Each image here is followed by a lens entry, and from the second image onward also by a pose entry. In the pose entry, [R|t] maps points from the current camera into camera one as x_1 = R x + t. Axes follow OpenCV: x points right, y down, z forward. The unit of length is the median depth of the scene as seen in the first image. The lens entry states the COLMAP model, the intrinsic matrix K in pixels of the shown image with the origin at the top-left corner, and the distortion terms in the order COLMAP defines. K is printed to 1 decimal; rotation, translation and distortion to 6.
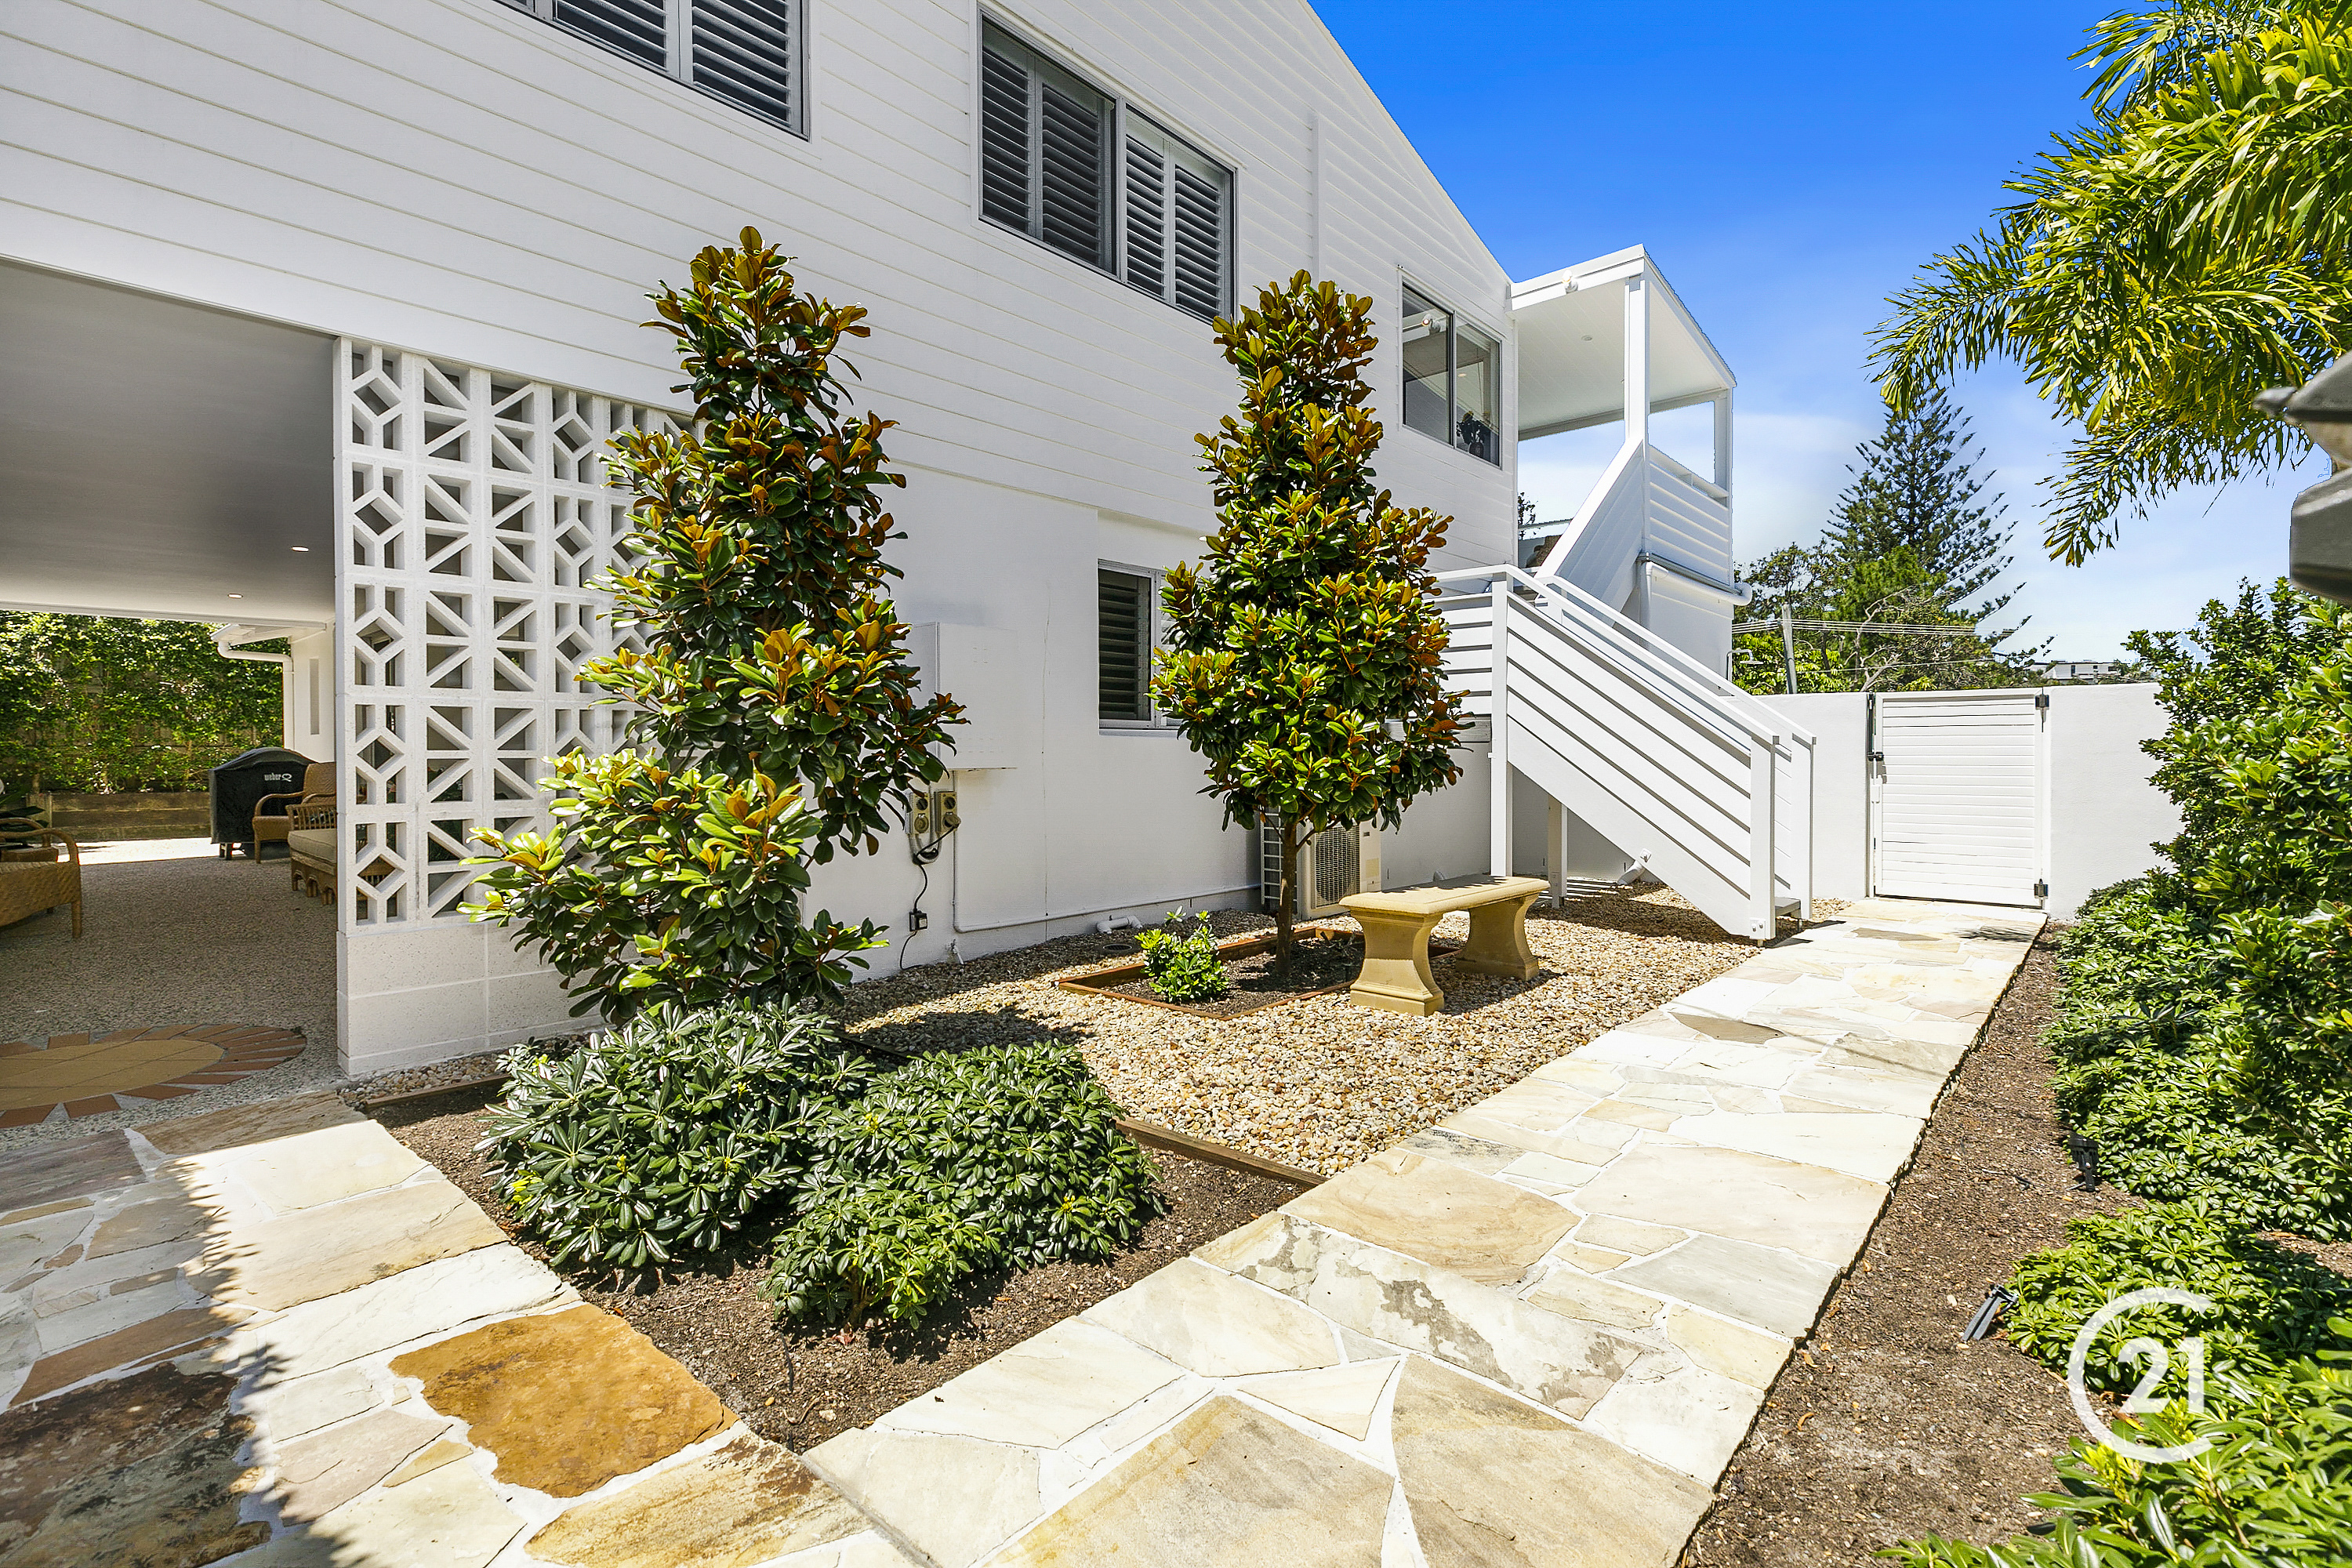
lens RADIAL K [[1045.9, 0, 1161.5], [0, 1045.9, 765.1], [0, 0, 1]] dist [0.001568, 0.002849]
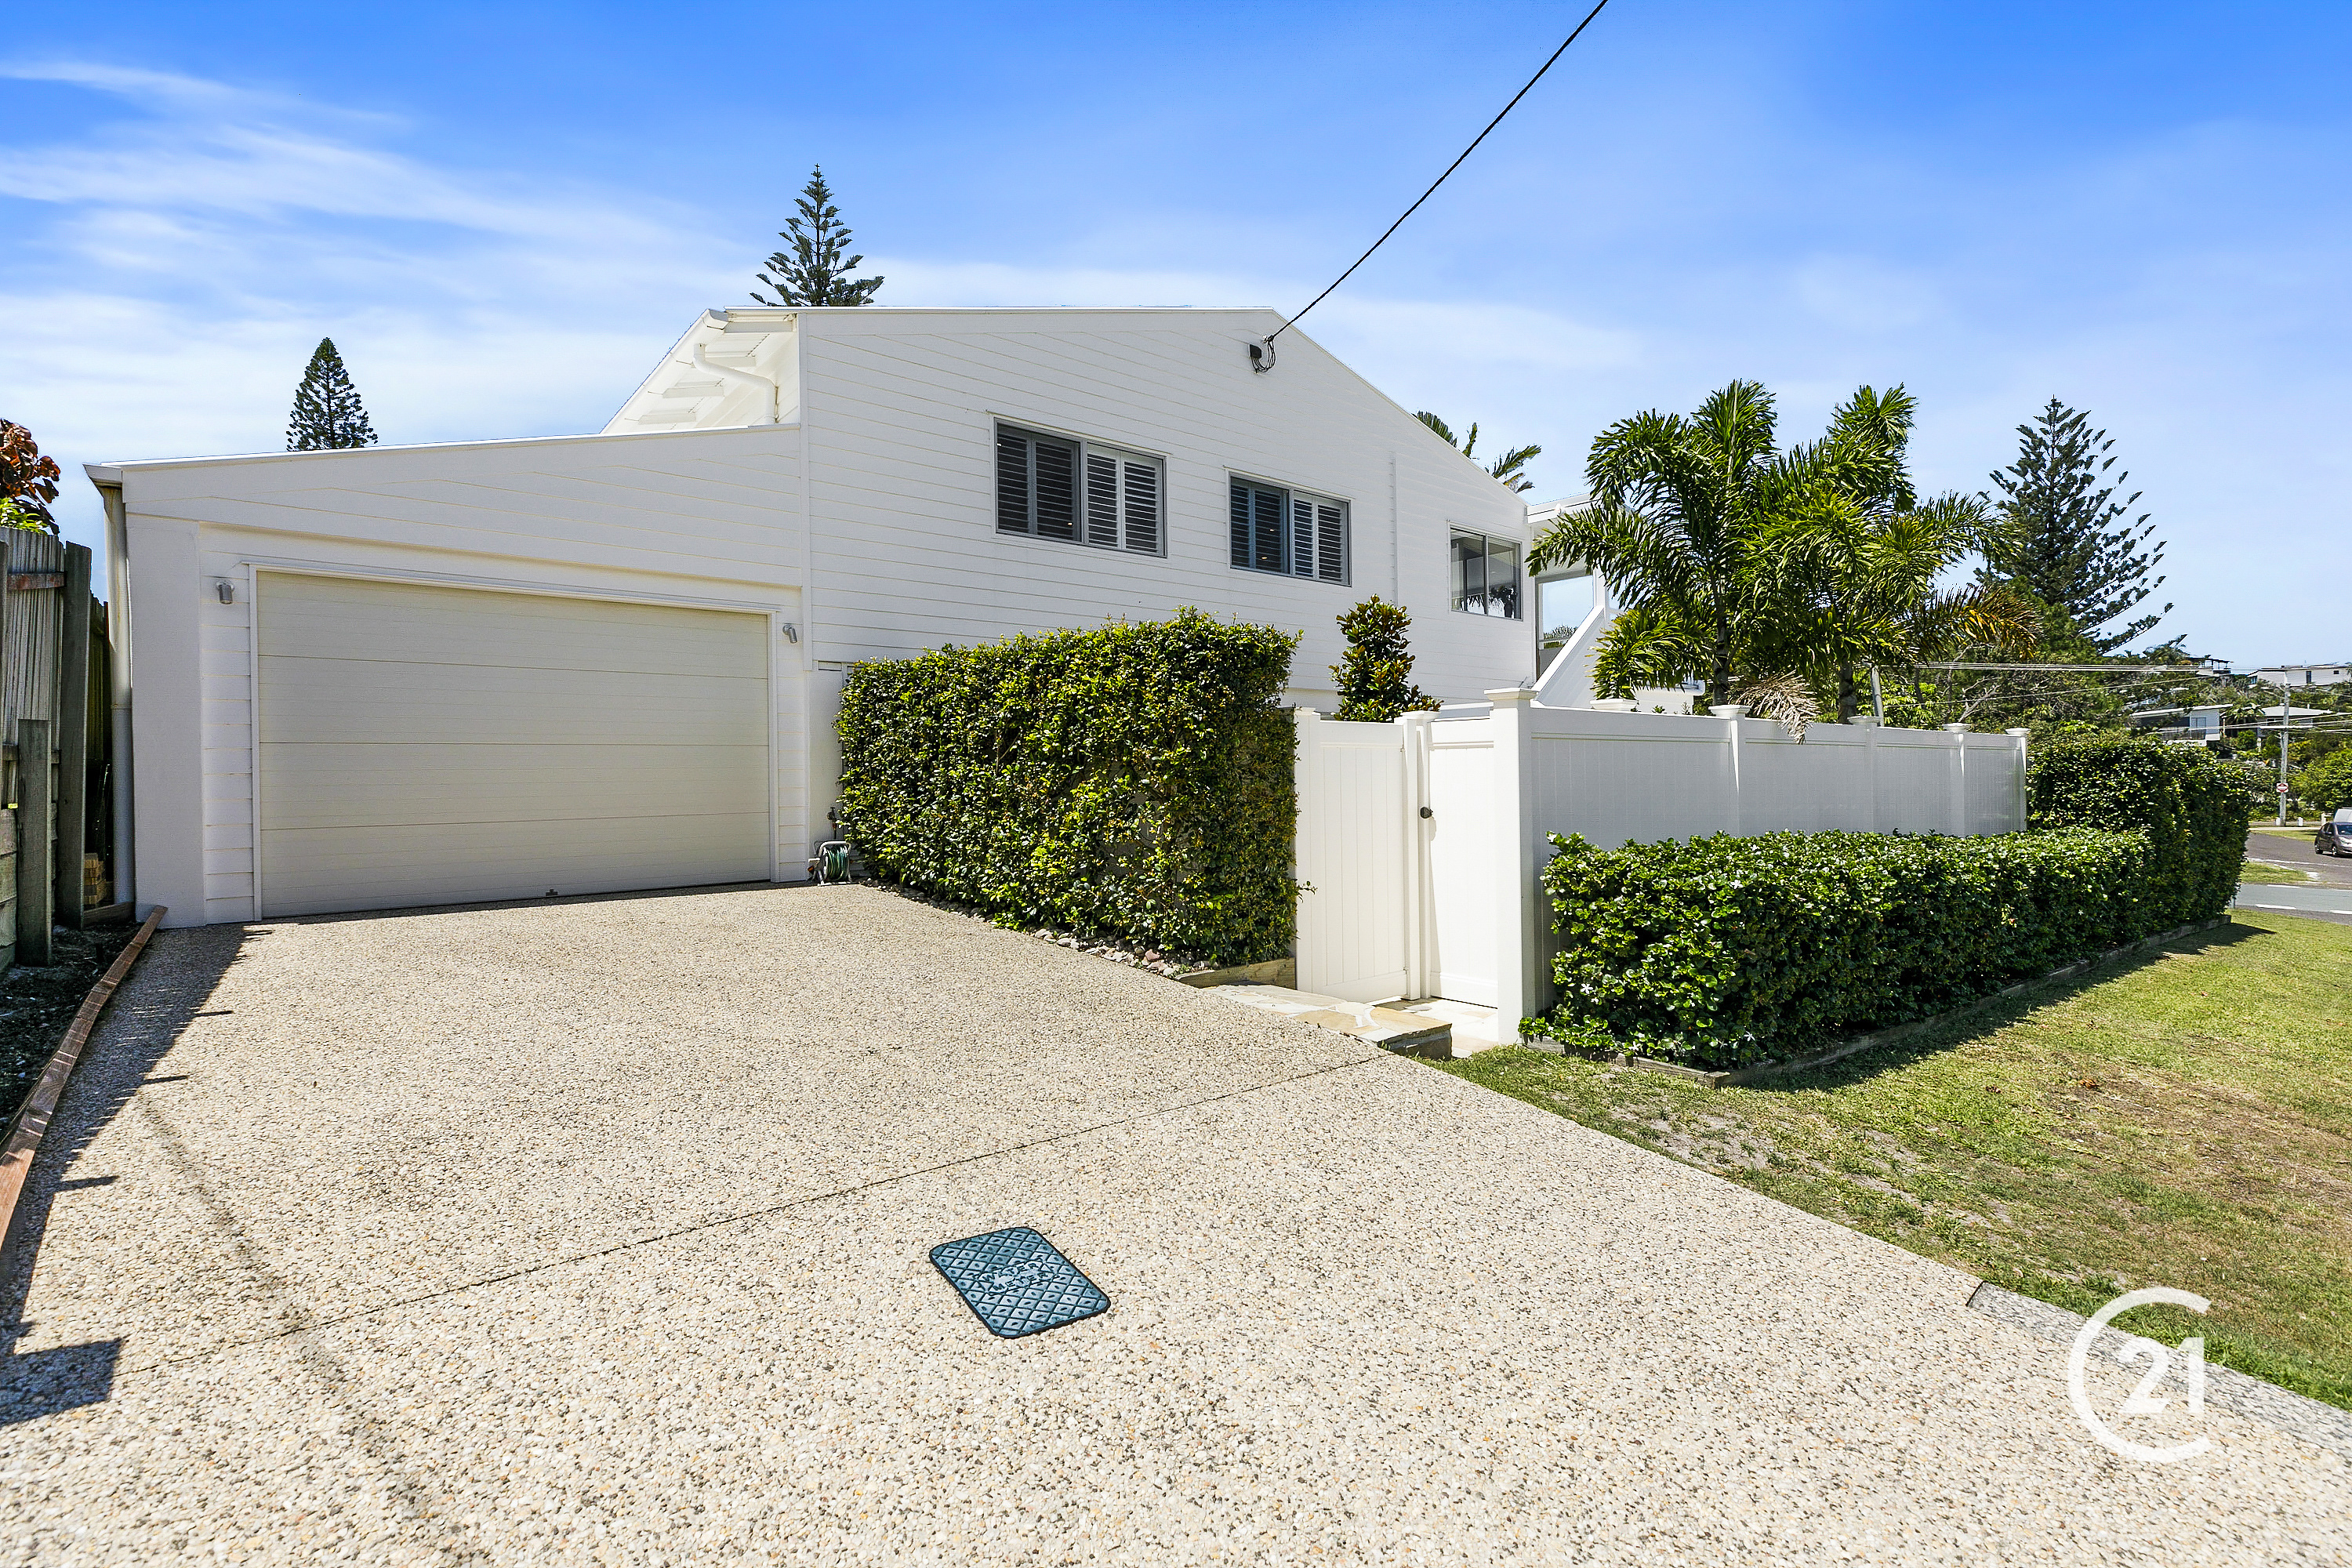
lens RADIAL K [[1045.9, 0, 1184.3], [0, 1045.9, 775.8], [0, 0, 1]] dist [0.001568, 0.002849]
pose [[0.993143, -0.010975, -0.116391, -0.012612], [0.009473, 0.999865, -0.013445, -0.035867], [0.116523, 0.012250, 0.993112, -0.927156]]
